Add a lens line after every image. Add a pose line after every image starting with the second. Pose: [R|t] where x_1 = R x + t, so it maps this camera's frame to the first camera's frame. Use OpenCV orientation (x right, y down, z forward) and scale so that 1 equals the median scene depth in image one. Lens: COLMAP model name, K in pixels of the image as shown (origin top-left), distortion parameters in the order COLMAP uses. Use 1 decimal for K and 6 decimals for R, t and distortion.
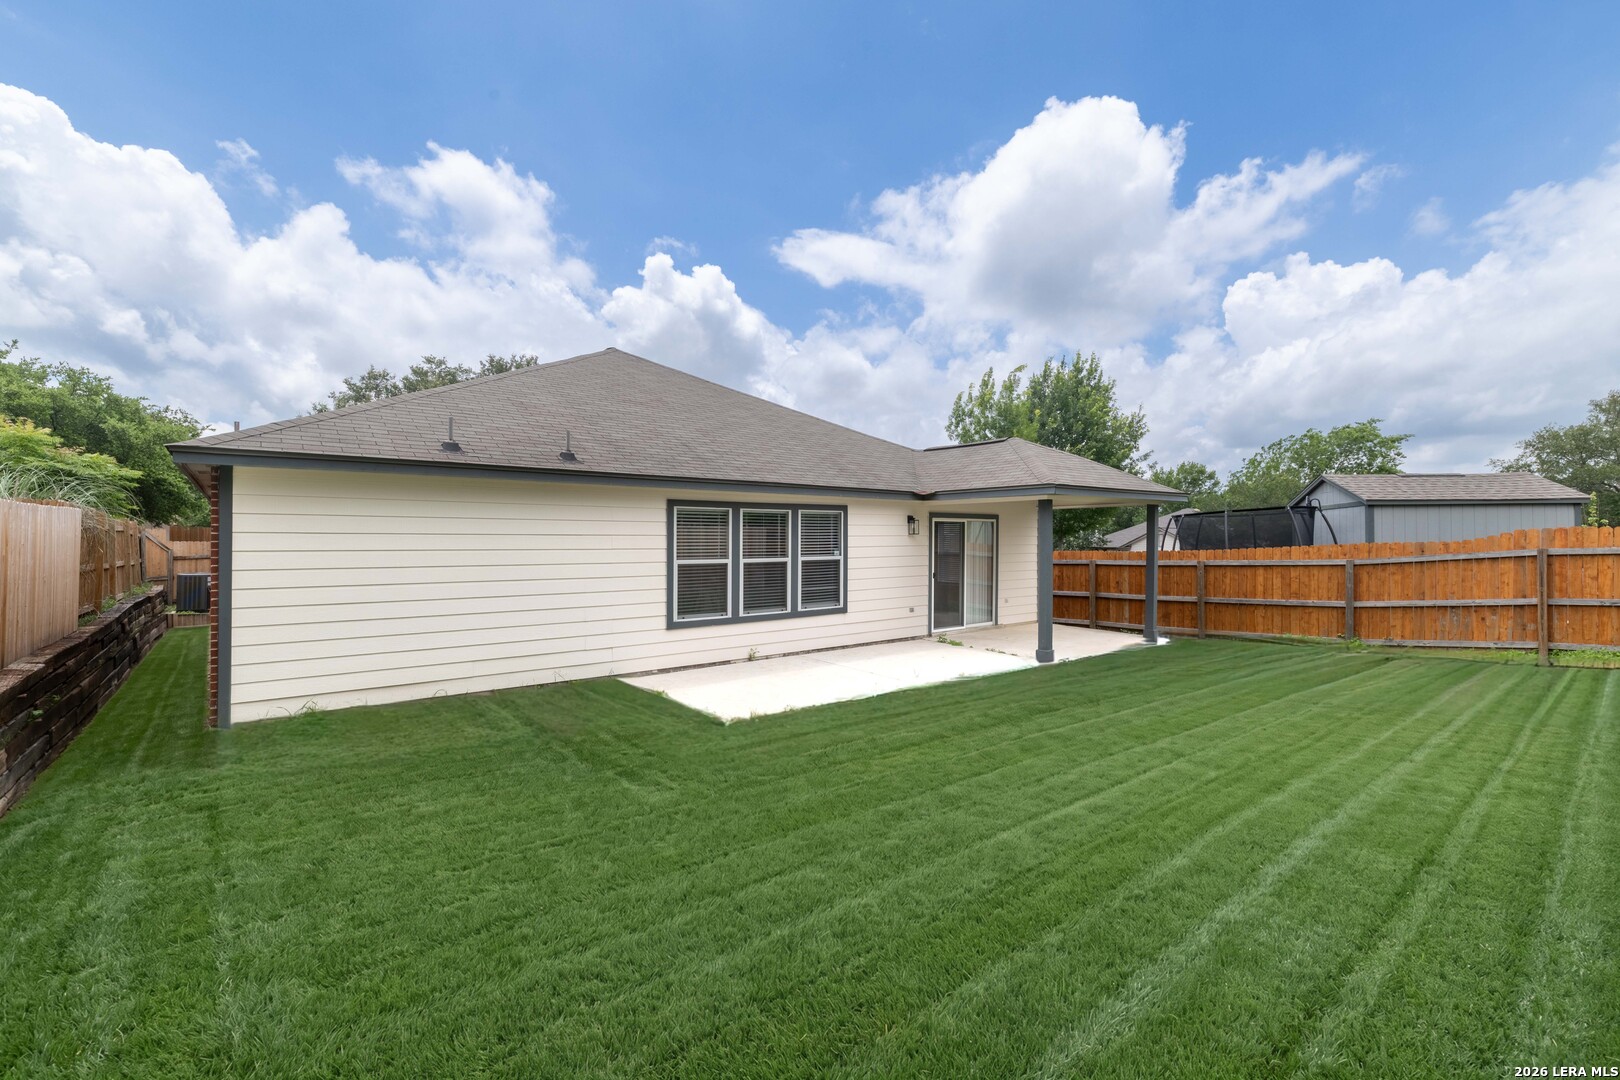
lens RADIAL K [[705.9, 0, 815.7], [0, 705.9, 545.1], [0, 0, 1]] dist [-0.001909, -0.000086]
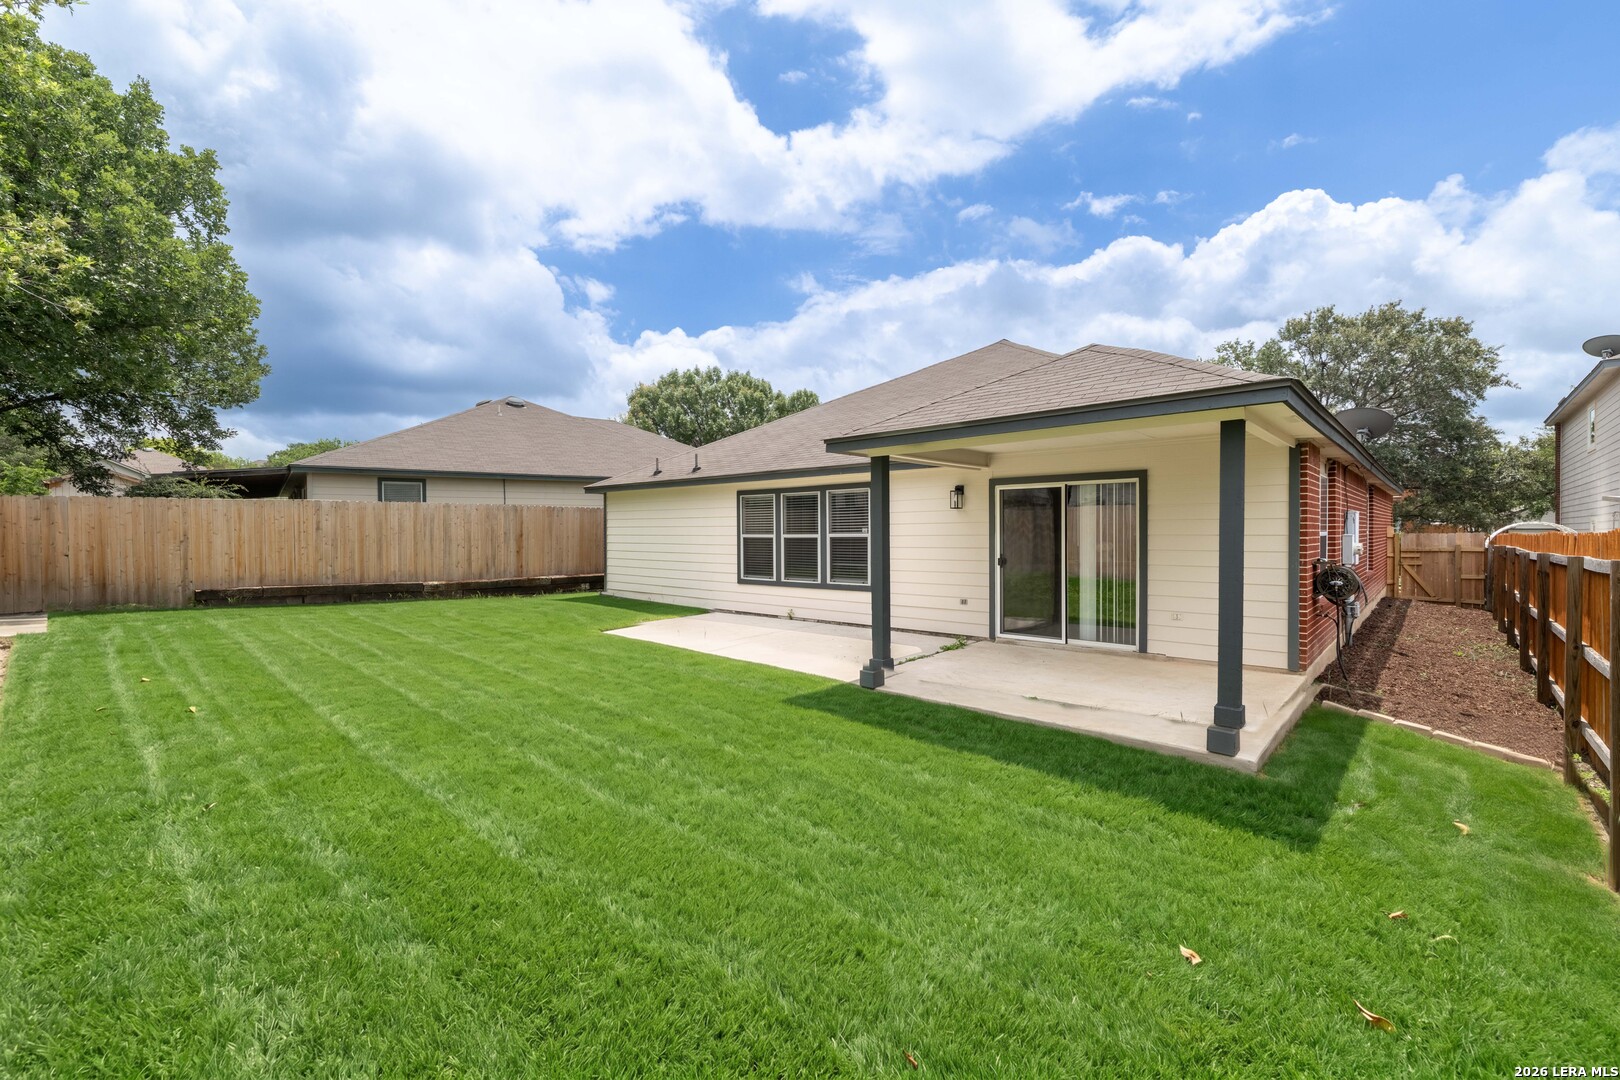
lens RADIAL K [[705.9, 0, 811.5], [0, 705.9, 536.2], [0, 0, 1]] dist [-0.001909, -0.000086]
pose [[0.142834, 0.014202, -0.989645, 1.053159], [0.006520, 0.999862, 0.015289, 0.003568], [0.989725, -0.008637, 0.142721, 0.823593]]
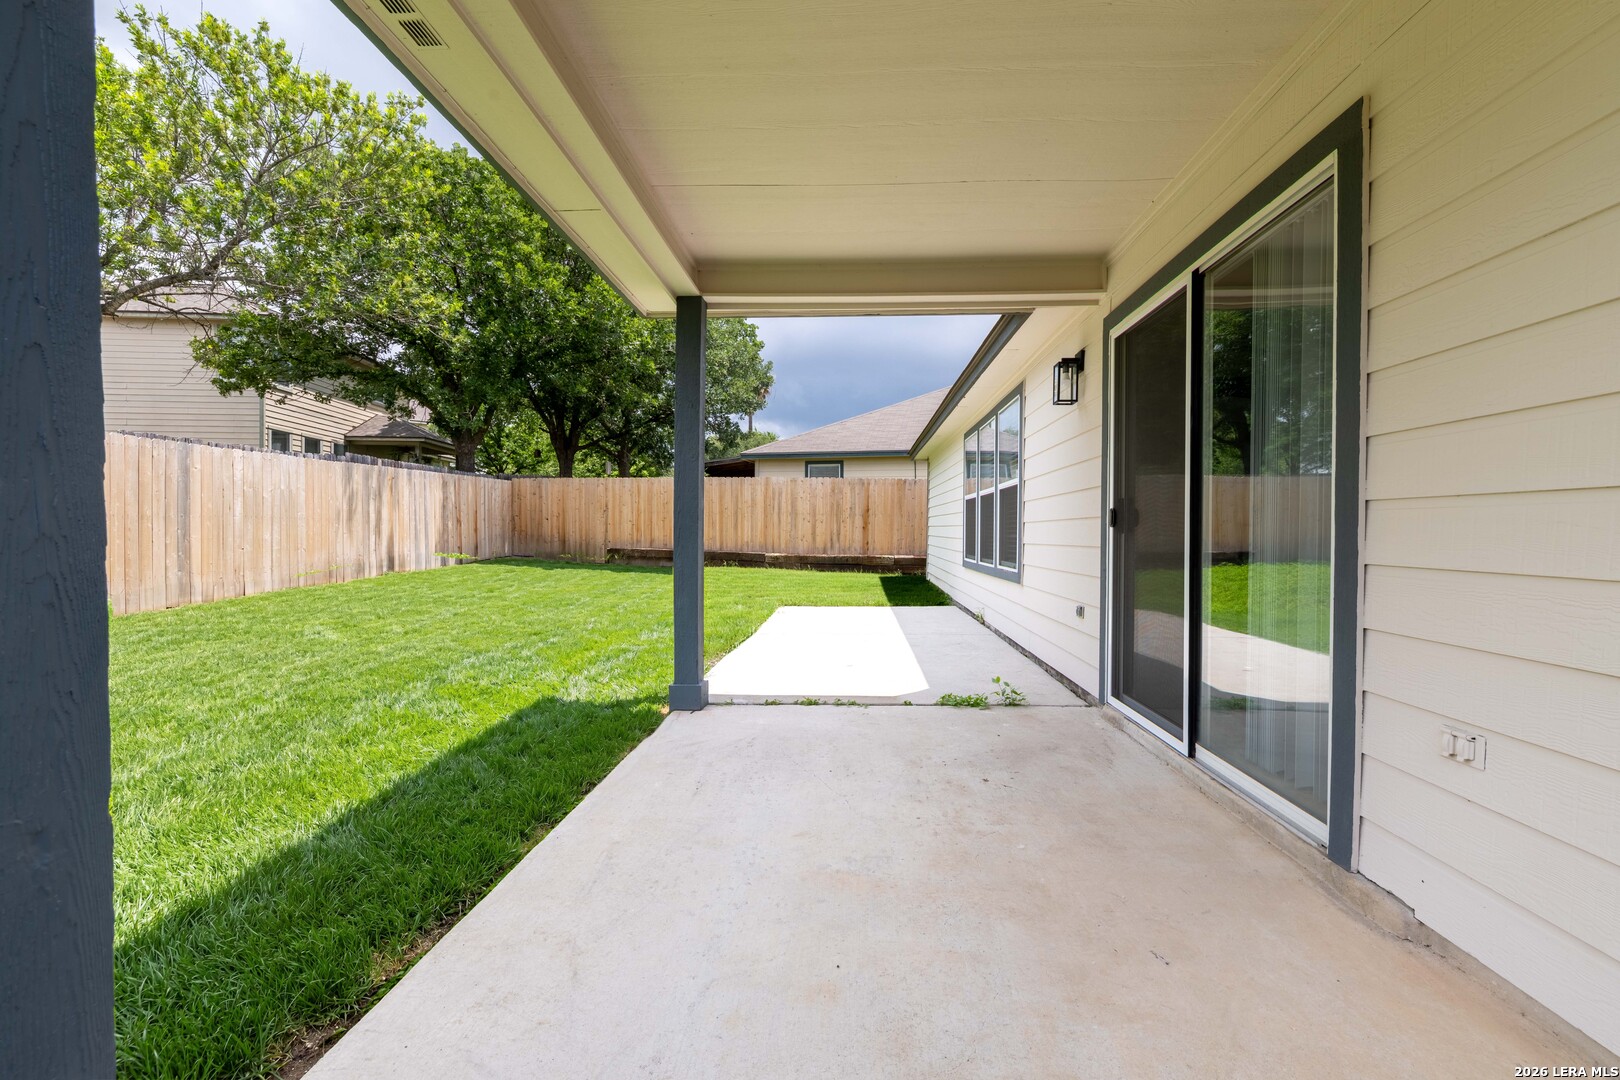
lens RADIAL K [[705.9, 0, 810.4], [0, 705.9, 536.2], [0, 0, 1]] dist [-0.001909, -0.000086]
pose [[-0.683951, 0.006806, -0.729497, 0.568313], [-0.003789, 0.999910, 0.012882, 0.056214], [0.729519, 0.011575, -0.683863, 1.321971]]
